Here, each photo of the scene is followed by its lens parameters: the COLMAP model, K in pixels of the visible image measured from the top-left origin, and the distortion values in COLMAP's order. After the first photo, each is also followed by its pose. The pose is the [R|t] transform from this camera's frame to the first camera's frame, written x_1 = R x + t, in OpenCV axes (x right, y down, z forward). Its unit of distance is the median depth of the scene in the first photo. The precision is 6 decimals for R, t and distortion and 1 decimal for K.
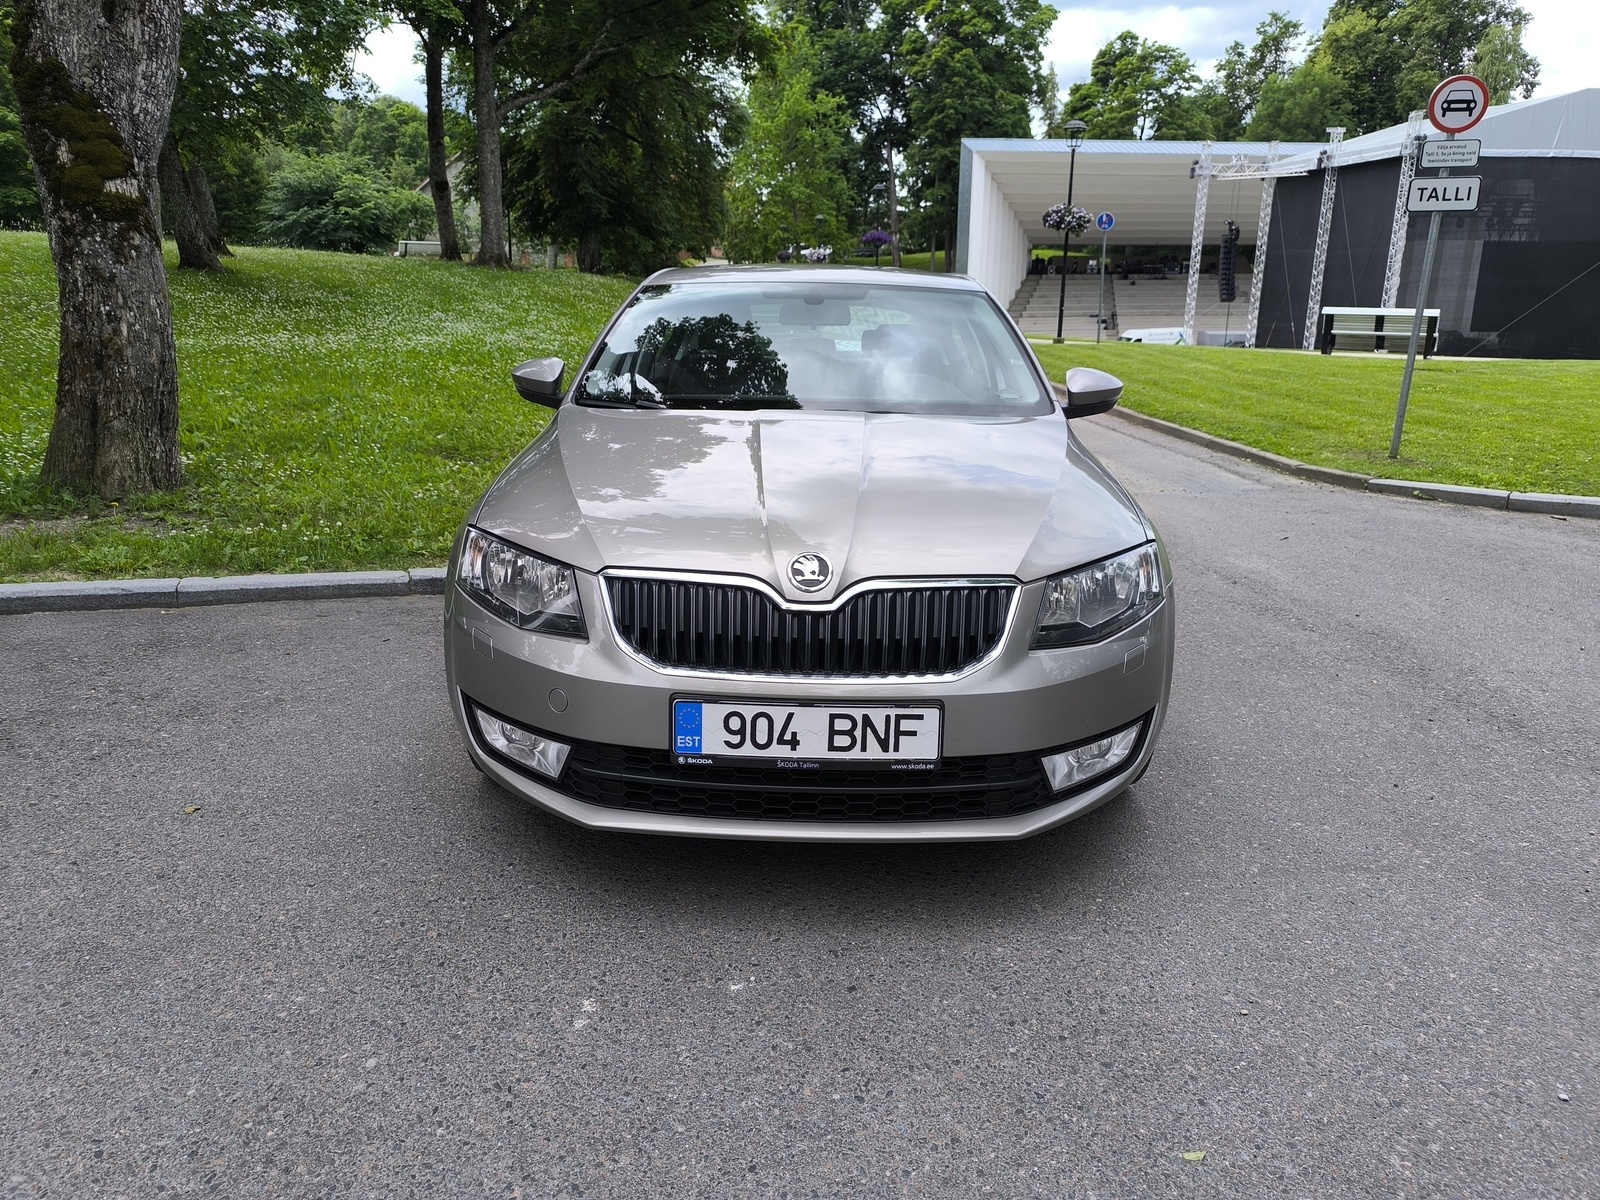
lens RADIAL K [[1105.6, 0, 791.4], [0, 1105.6, 600.9], [0, 0, 1]] dist [0.026722, -0.030173]
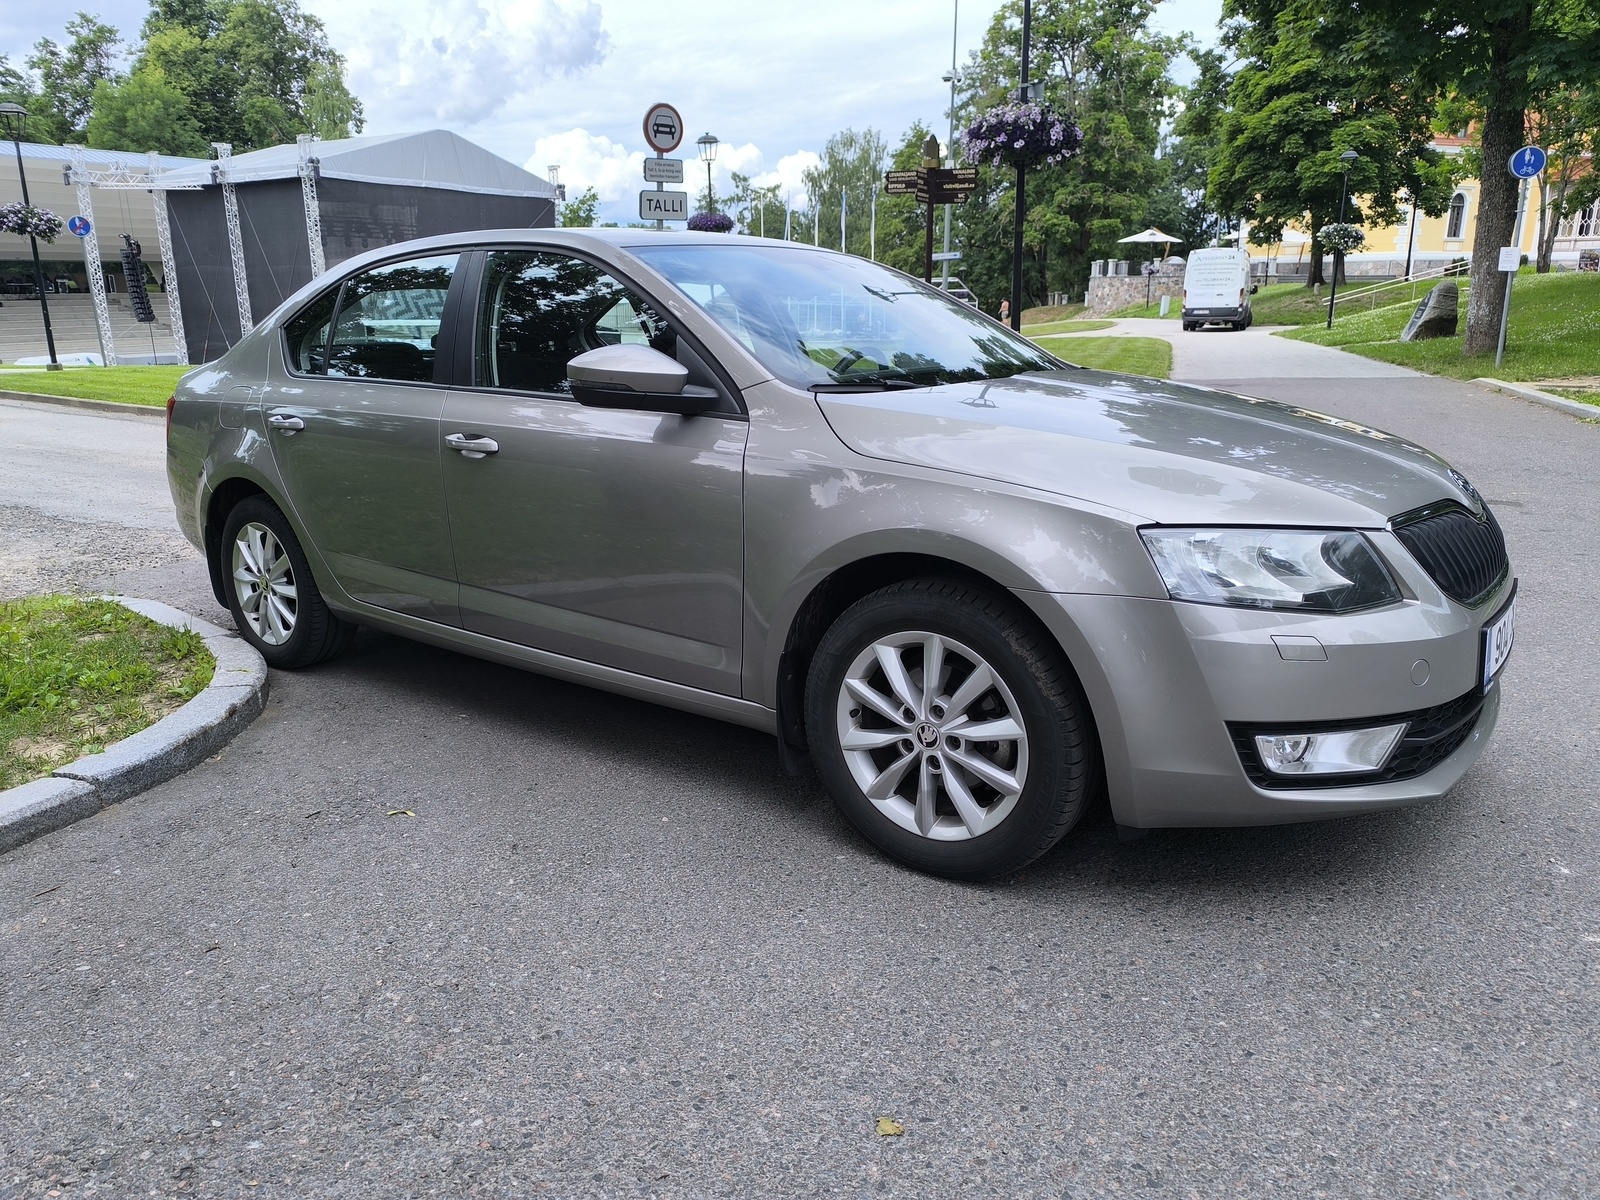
lens RADIAL K [[1105.6, 0, 791.4], [0, 1105.6, 600.9], [0, 0, 1]] dist [0.026722, -0.030173]
pose [[0.593089, -0.223786, 0.773411, -0.055978], [0.237486, 0.966482, 0.097535, -0.008097], [-0.769315, 0.125828, 0.626356, 0.038285]]
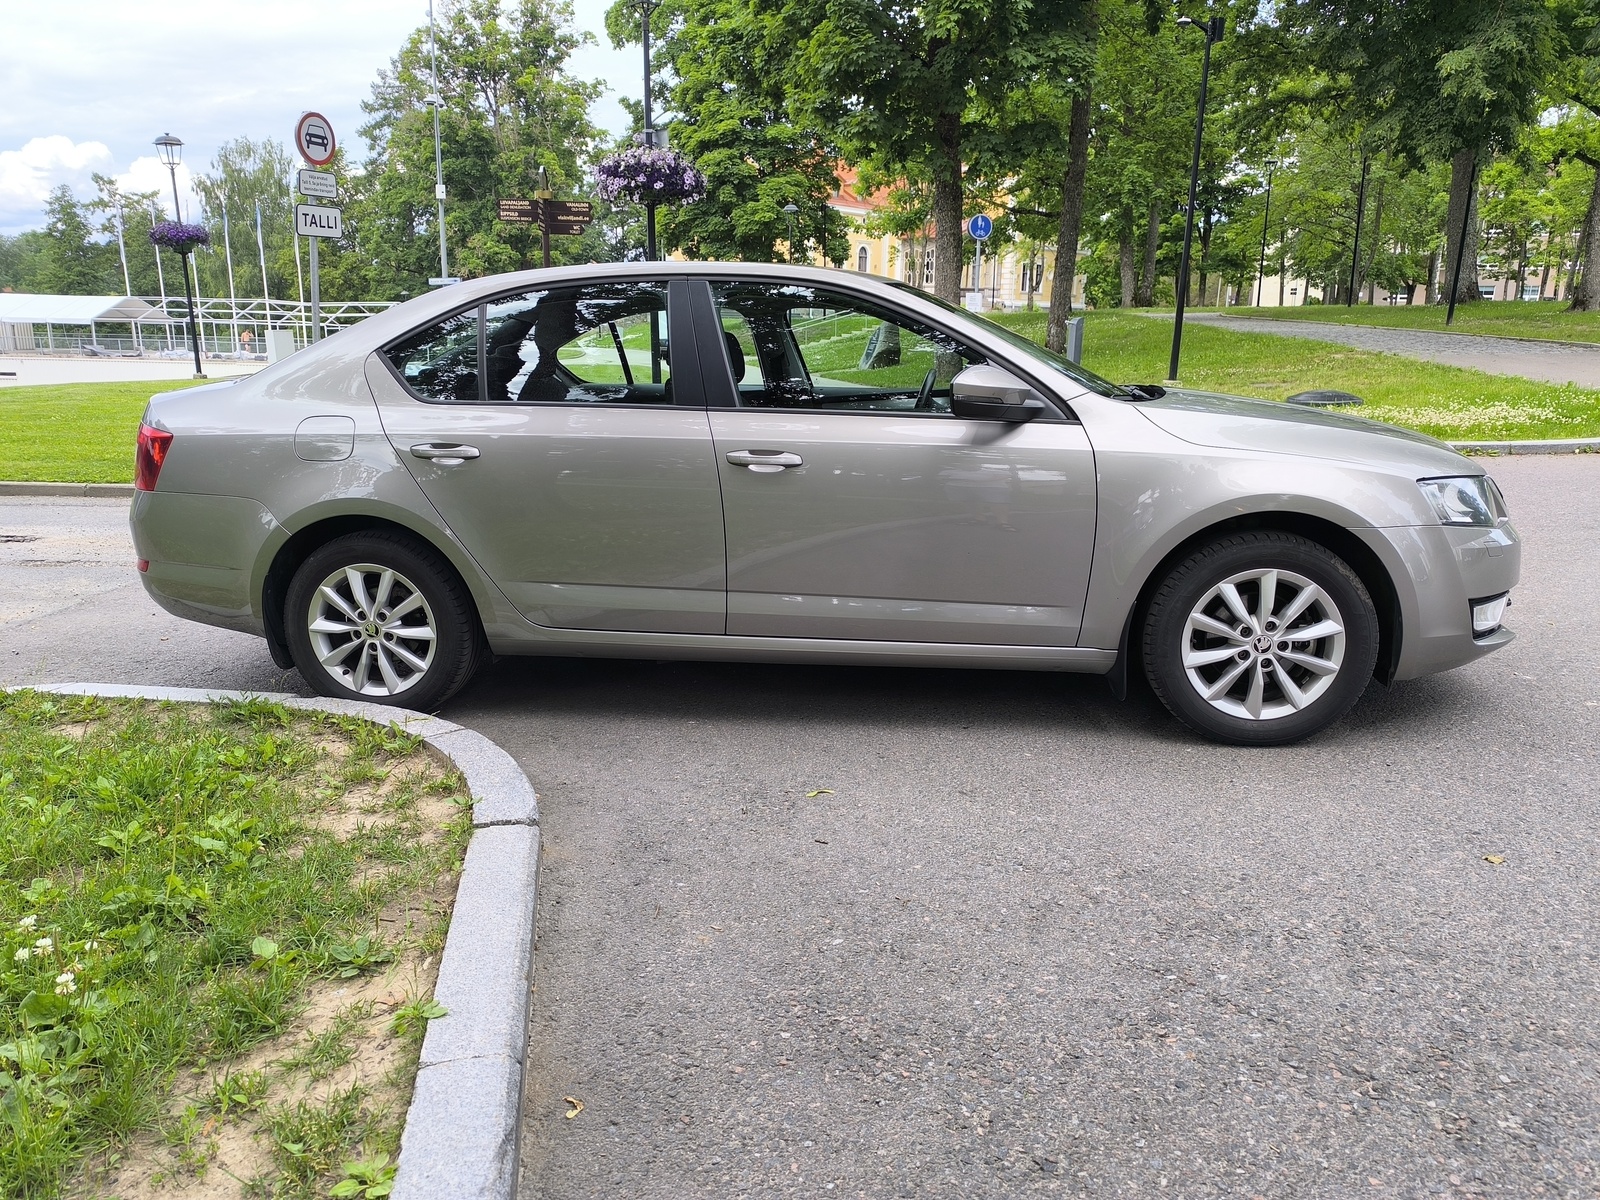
lens RADIAL K [[1105.6, 0, 791.4], [0, 1105.6, 600.9], [0, 0, 1]] dist [0.026722, -0.030173]
pose [[0.122719, -0.245030, 0.961717, -0.083299], [0.270634, 0.940578, 0.205110, -0.020017], [-0.954829, 0.235102, 0.181740, 0.078060]]
